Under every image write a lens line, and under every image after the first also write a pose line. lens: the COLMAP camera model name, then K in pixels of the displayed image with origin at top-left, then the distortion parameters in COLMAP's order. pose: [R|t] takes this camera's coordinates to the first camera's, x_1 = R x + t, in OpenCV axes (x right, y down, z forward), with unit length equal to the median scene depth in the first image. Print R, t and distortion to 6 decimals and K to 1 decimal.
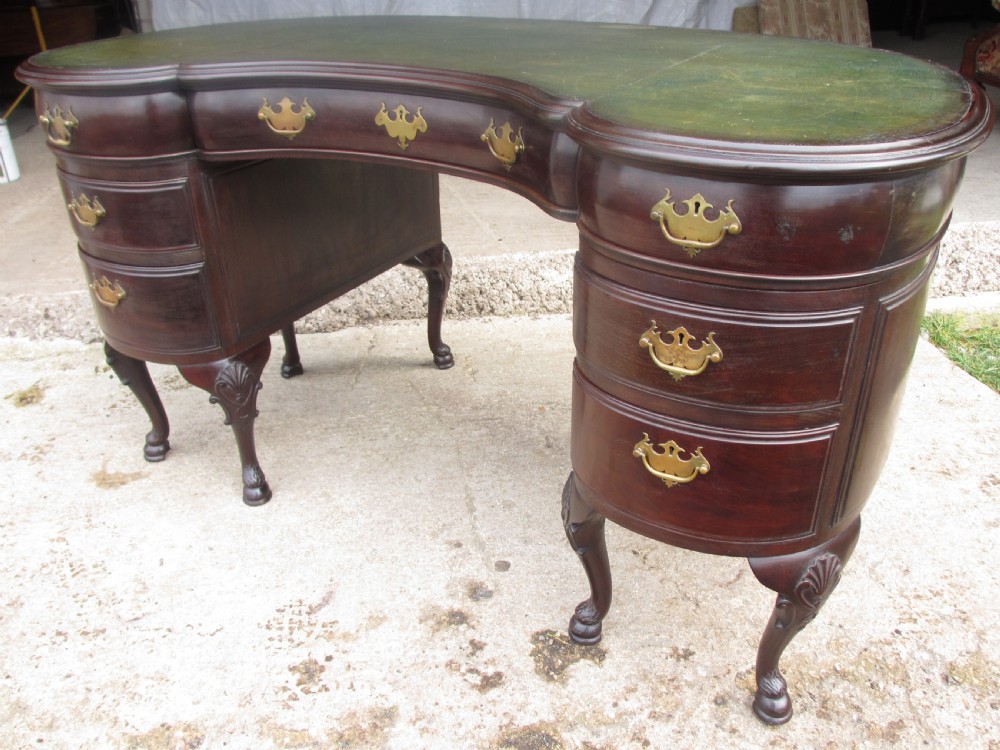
lens RADIAL K [[827.6, 0, 498.1], [0, 827.6, 373.5], [0, 0, 1]] dist [-0.049259, 0.016302]
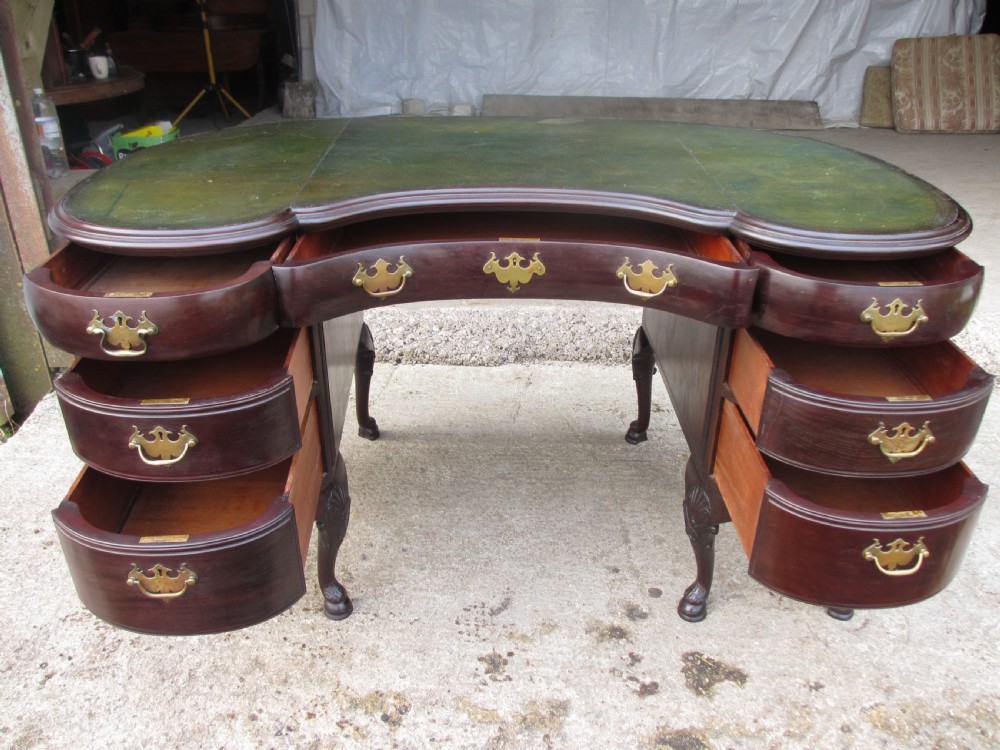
lens RADIAL K [[852.0, 0, 503.2], [0, 852.0, 321.2], [0, 0, 1]] dist [-0.055835, 0.015022]
pose [[0.991008, 0.085102, -0.103251, -0.121469], [-0.093770, 0.992194, -0.082215, -0.028477], [0.095448, 0.091157, 0.991252, -0.241153]]
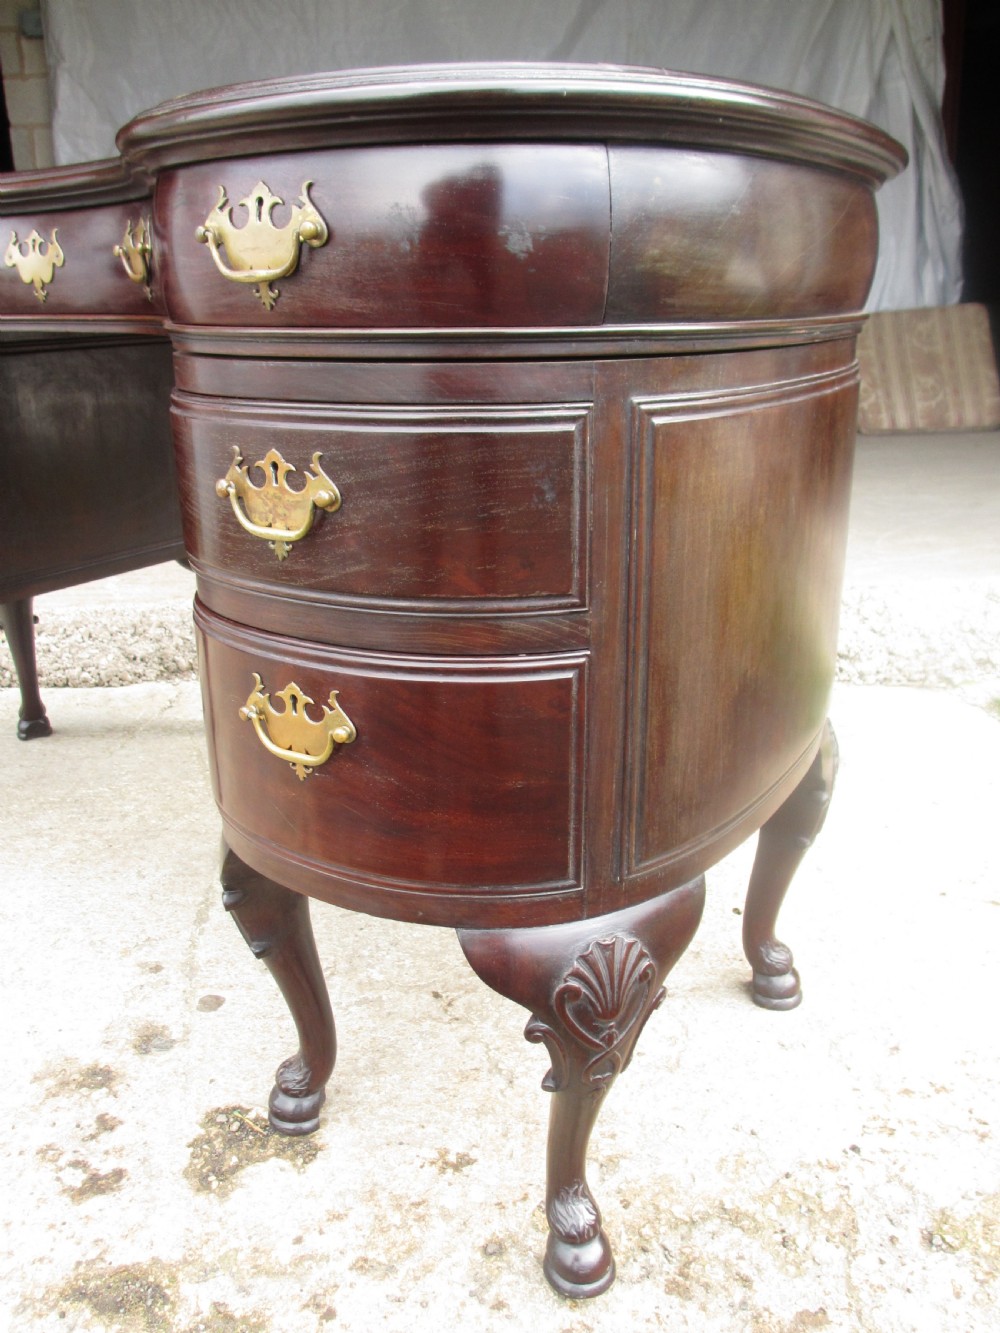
lens RADIAL K [[1097.4, 0, 492.0], [0, 1097.4, 668.6], [0, 0, 1]] dist [-0.025141, -0.006978]
pose [[0.997687, 0.037593, -0.056626, 0.257812], [-0.047011, 0.983367, -0.175439, 0.129840], [0.049089, 0.177695, 0.982861, 0.195120]]
